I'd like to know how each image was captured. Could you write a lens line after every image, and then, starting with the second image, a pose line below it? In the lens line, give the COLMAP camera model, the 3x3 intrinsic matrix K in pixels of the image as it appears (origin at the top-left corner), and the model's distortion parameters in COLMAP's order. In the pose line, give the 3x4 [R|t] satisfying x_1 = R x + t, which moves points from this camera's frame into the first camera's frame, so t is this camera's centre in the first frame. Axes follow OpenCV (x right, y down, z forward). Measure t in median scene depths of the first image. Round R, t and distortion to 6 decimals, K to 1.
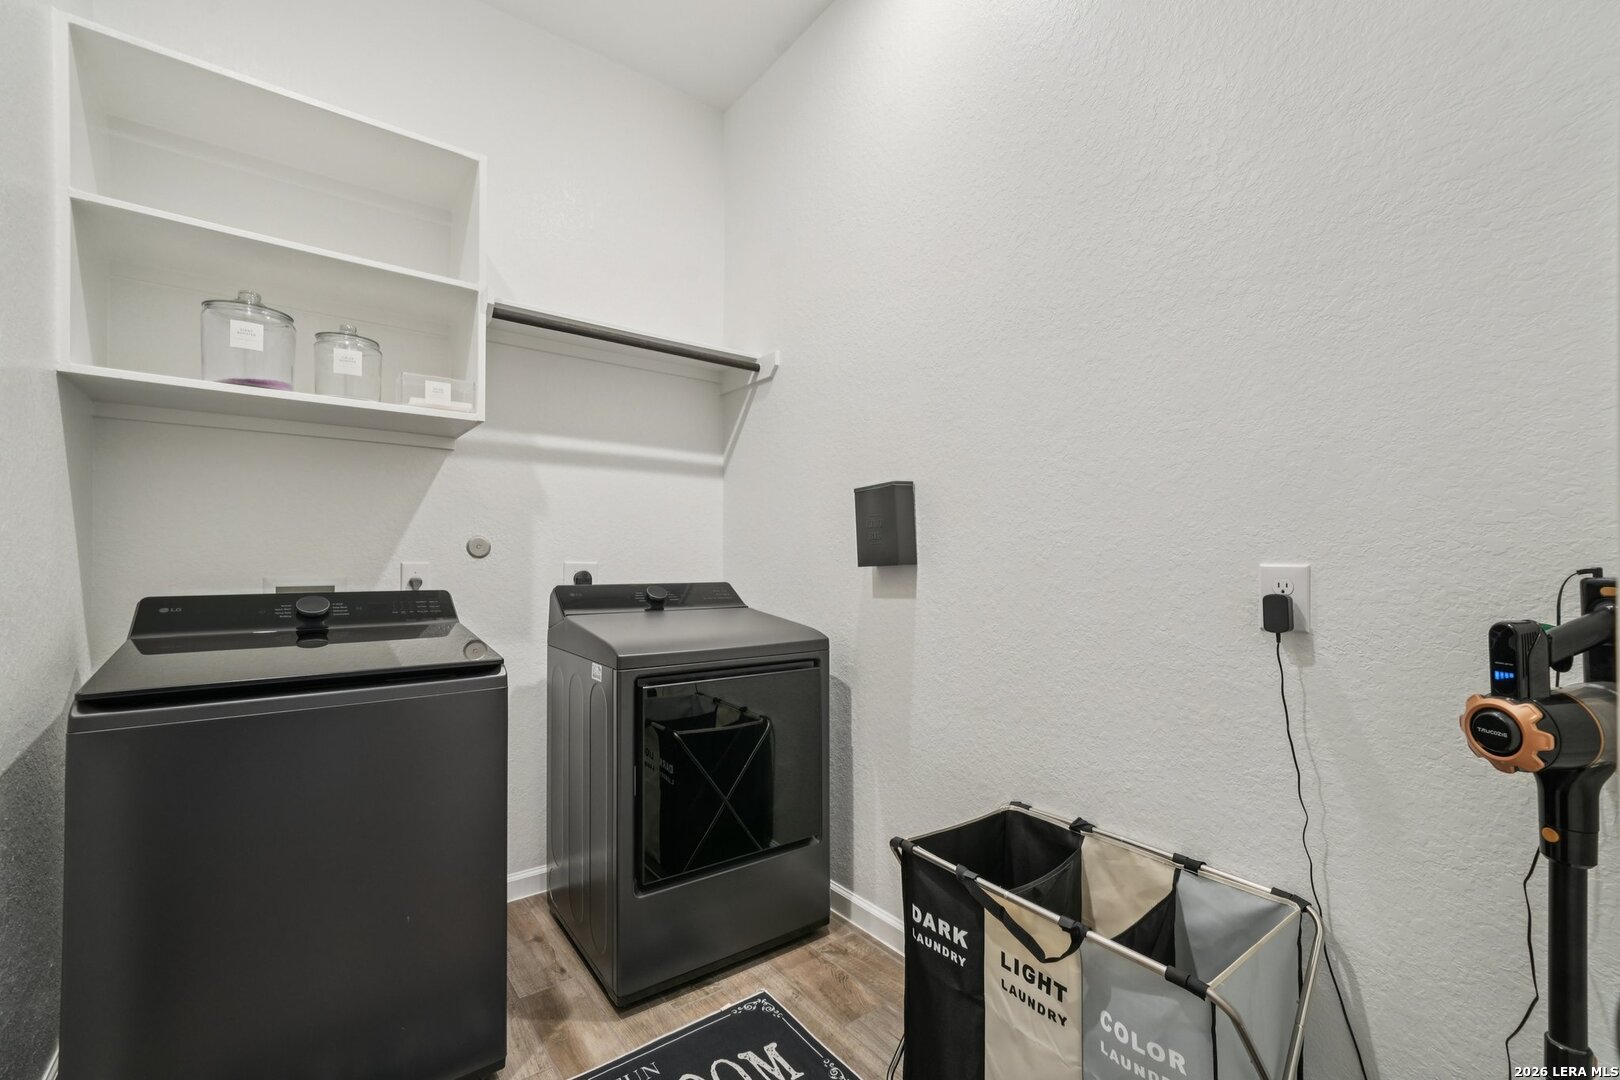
lens RADIAL K [[683.7, 0, 807.3], [0, 683.7, 556.6], [0, 0, 1]] dist [0.002673, 0.000916]
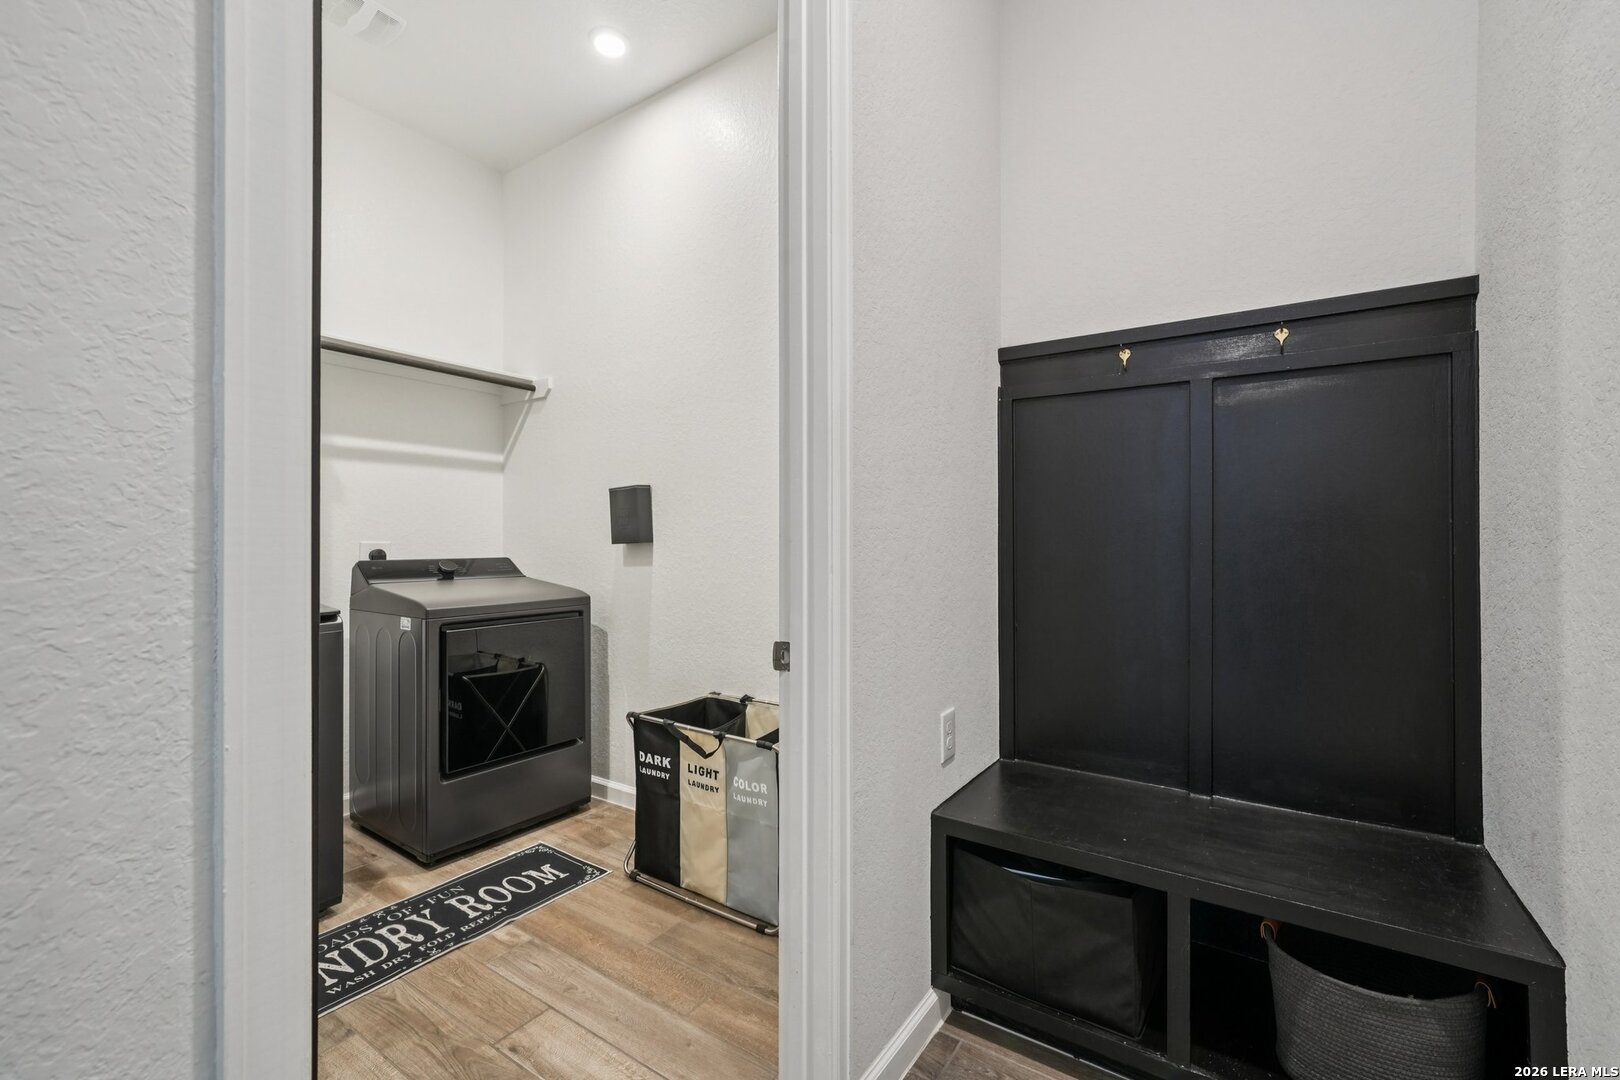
lens RADIAL K [[682.3, 0, 812.6], [0, 682.3, 536.4], [0, 0, 1]] dist [0.001315, 0.000102]
pose [[0.948188, -0.000599, 0.317710, 0.020325], [0.000742, 1.000000, -0.000329, -0.000344], [-0.317710, 0.000547, 0.948188, -0.470425]]
